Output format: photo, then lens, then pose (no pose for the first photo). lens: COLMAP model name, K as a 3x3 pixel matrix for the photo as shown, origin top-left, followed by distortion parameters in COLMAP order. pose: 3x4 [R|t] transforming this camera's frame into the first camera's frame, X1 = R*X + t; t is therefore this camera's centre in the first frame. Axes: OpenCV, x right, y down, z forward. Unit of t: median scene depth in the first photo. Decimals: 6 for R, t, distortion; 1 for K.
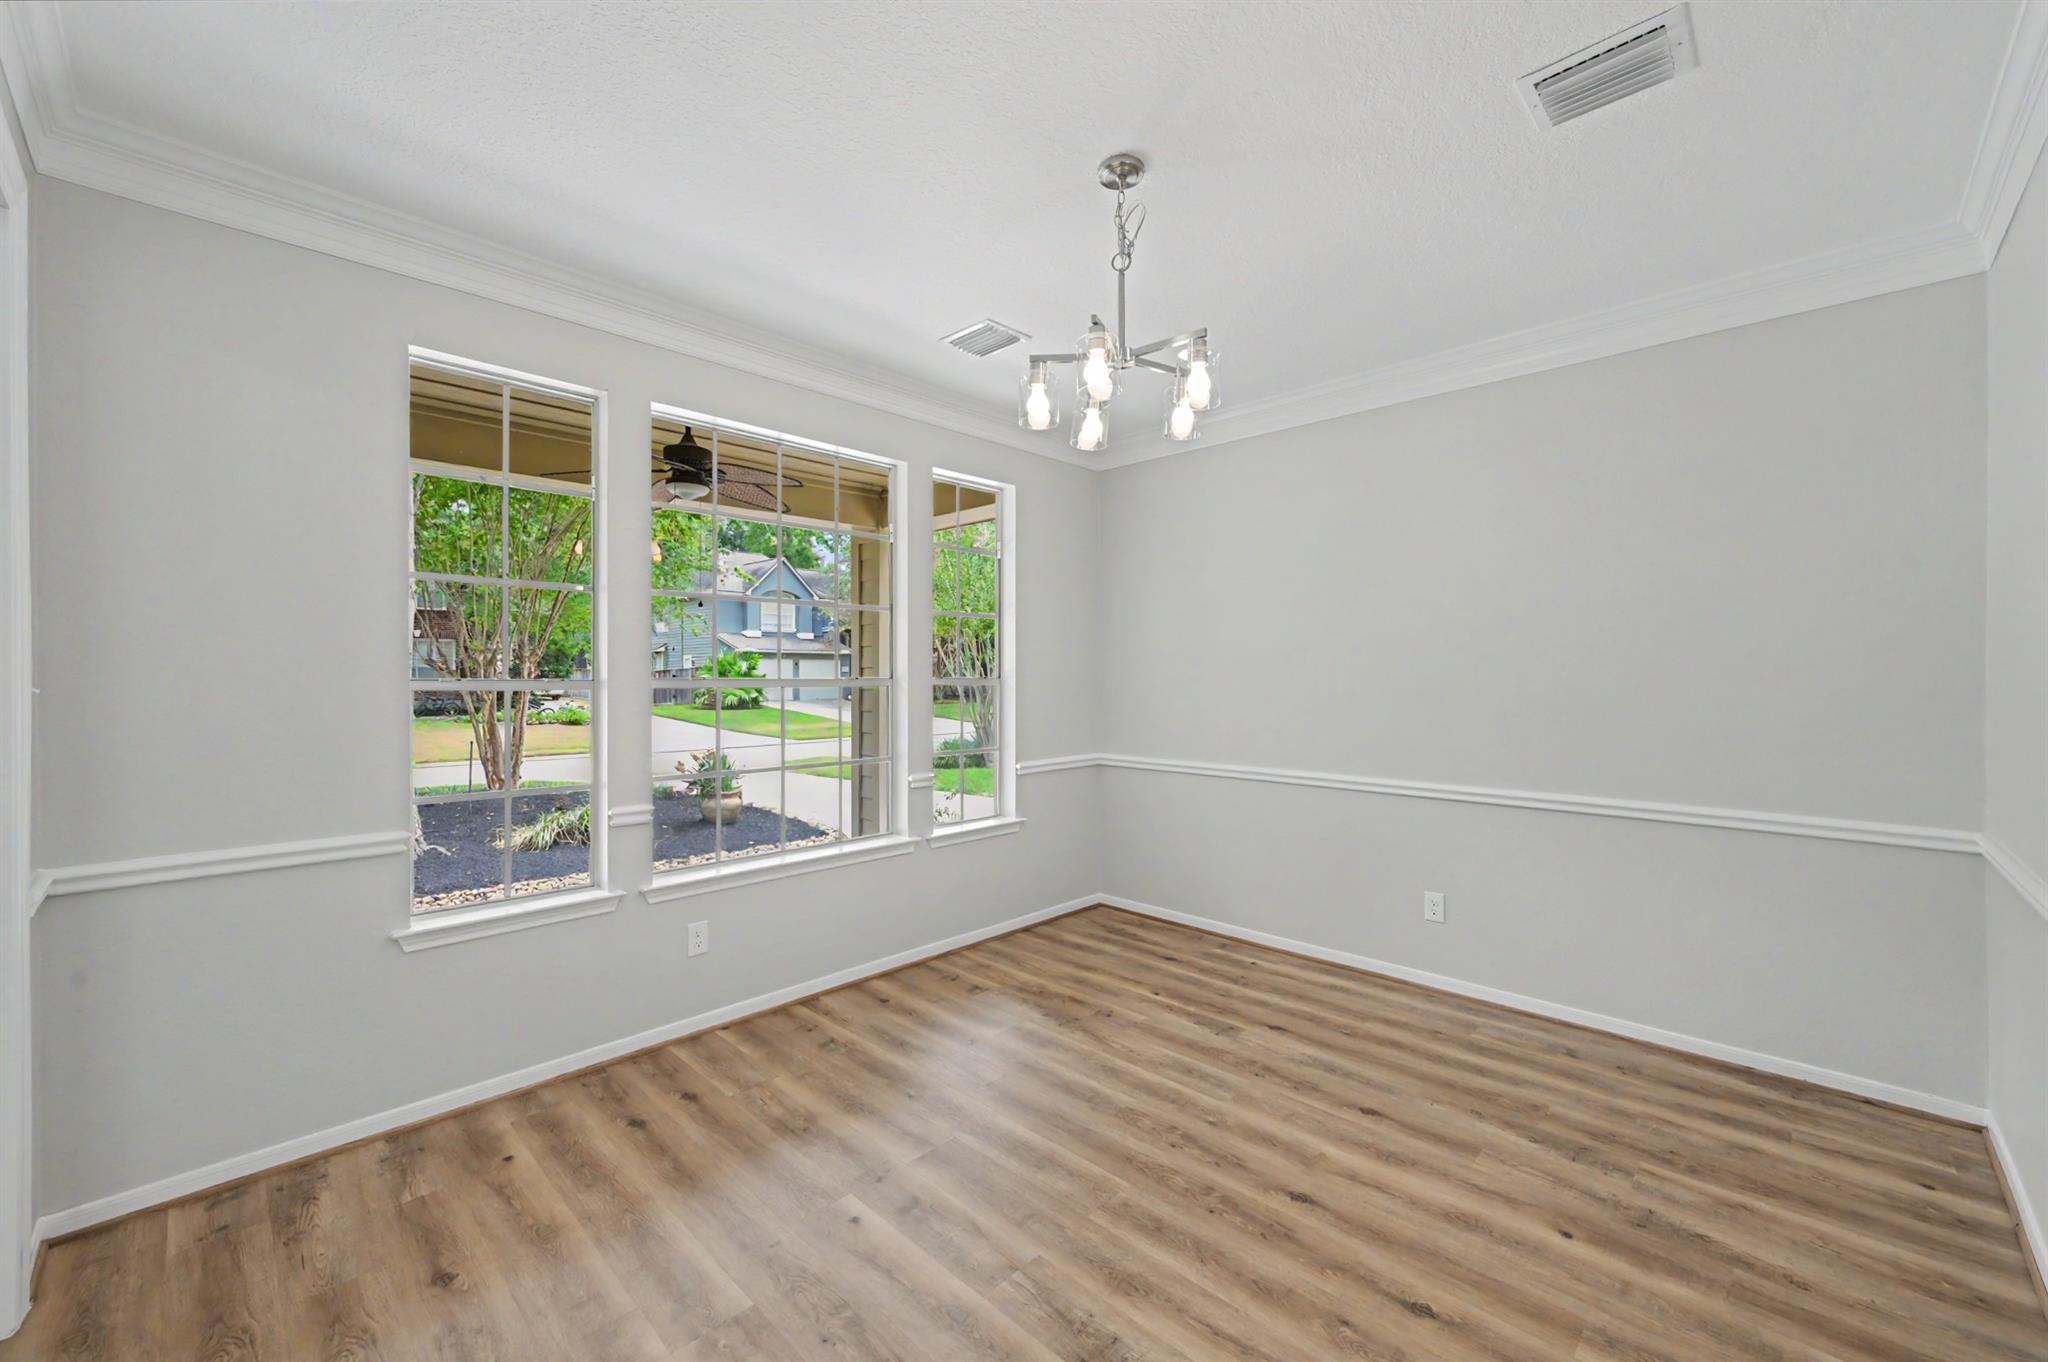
lens RADIAL K [[819.6, 0, 1025.3], [0, 819.6, 674.5], [0, 0, 1]] dist [-0.000517, 0.001399]
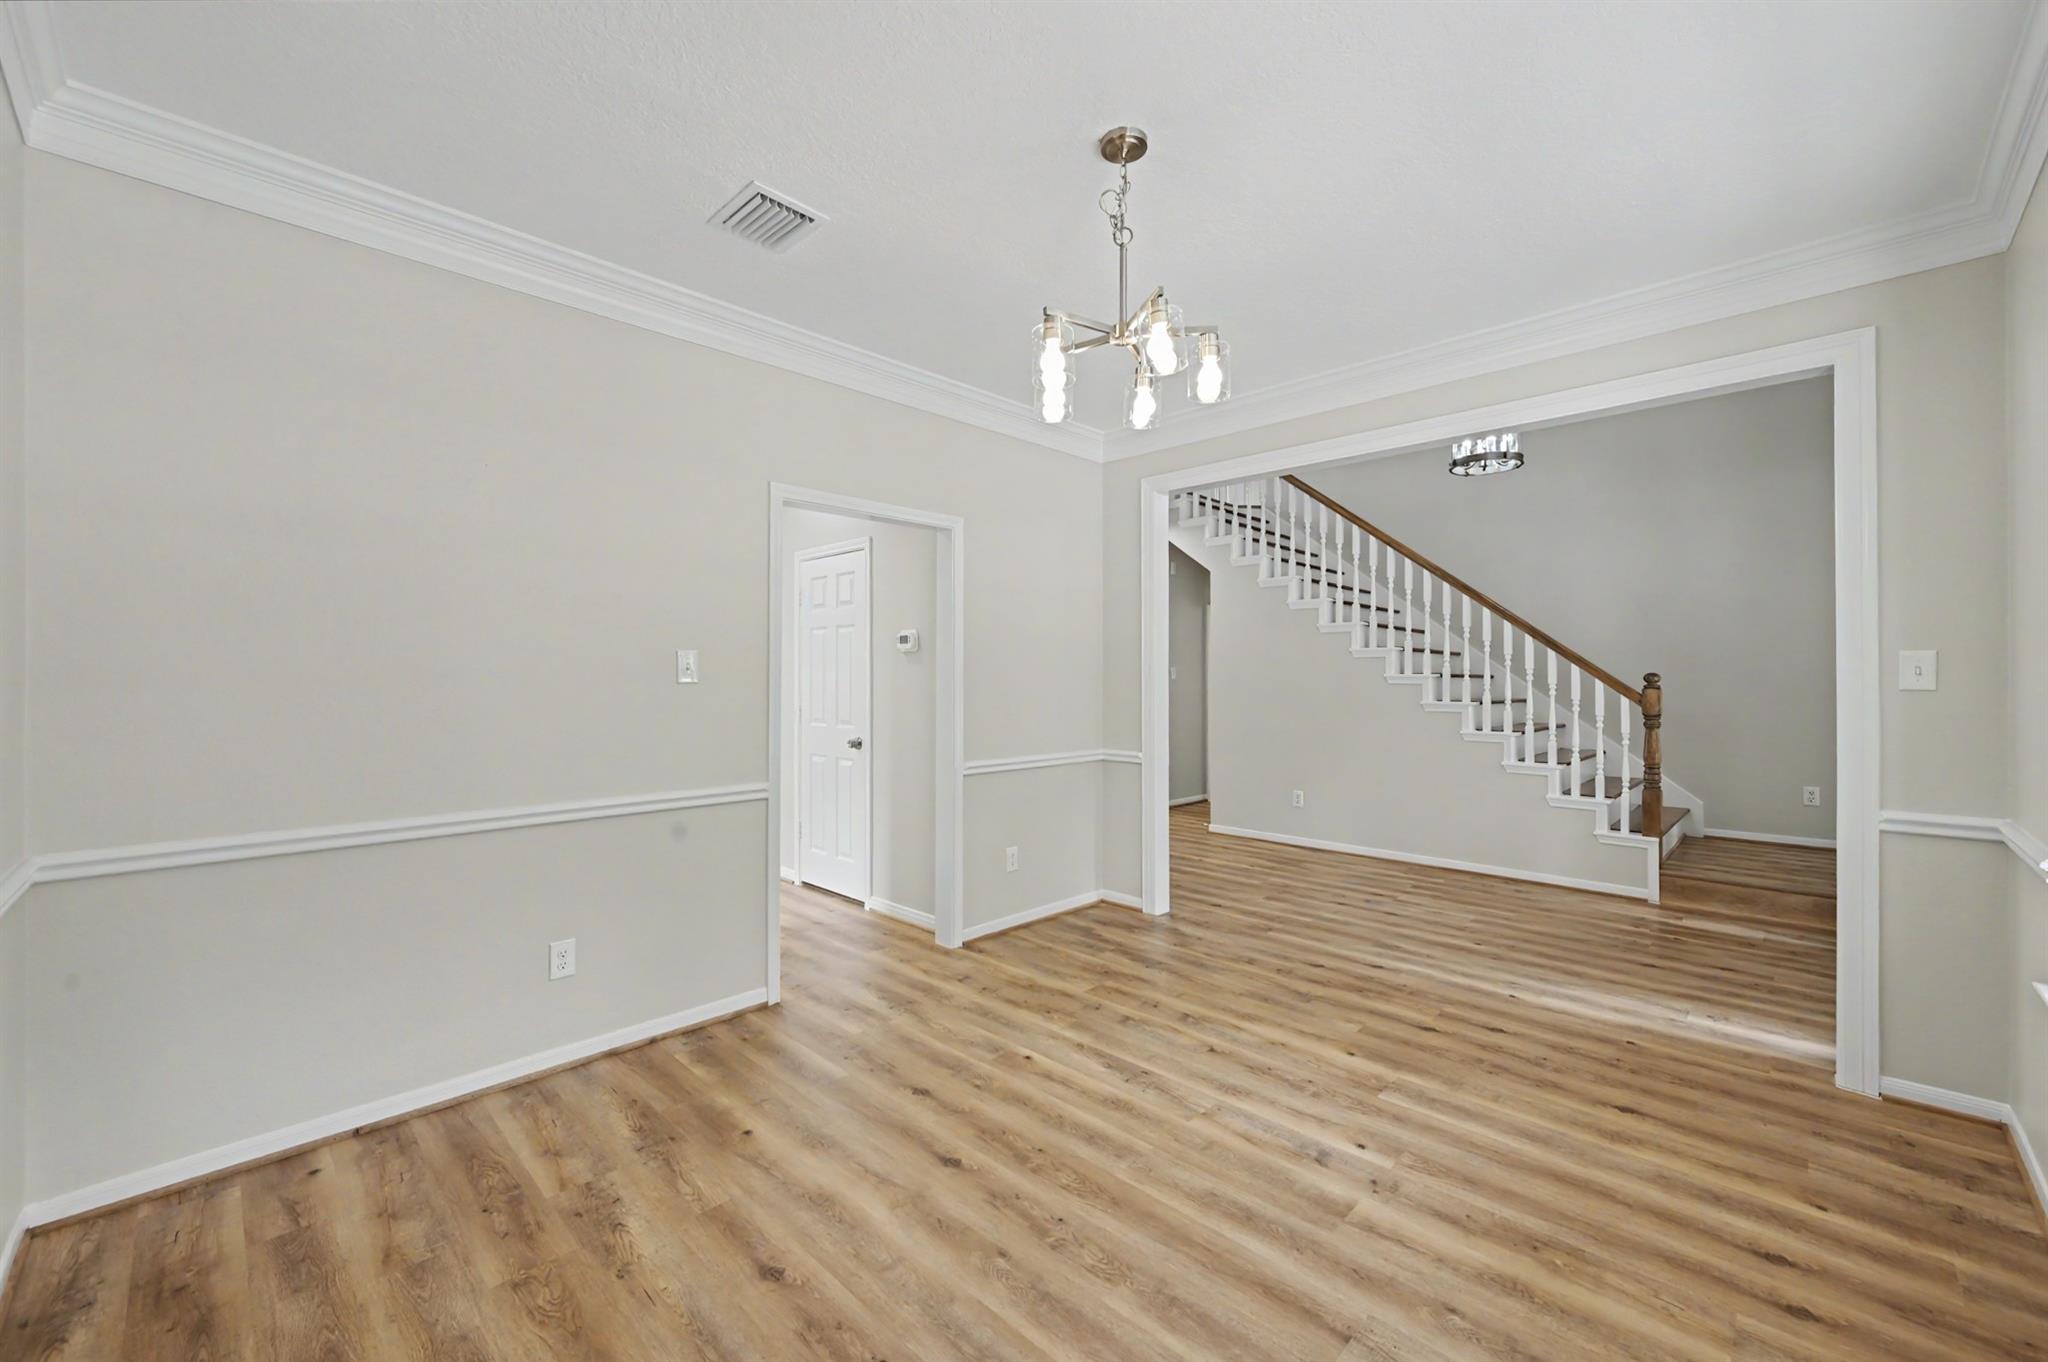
lens RADIAL K [[819.6, 0, 1020.8], [0, 819.6, 677.8], [0, 0, 1]] dist [-0.000517, 0.001399]
pose [[-0.999982, -0.000587, 0.006001, 0.234134], [-0.000574, 0.999997, 0.002248, 0.021161], [-0.006002, 0.002244, -0.999979, 1.978934]]
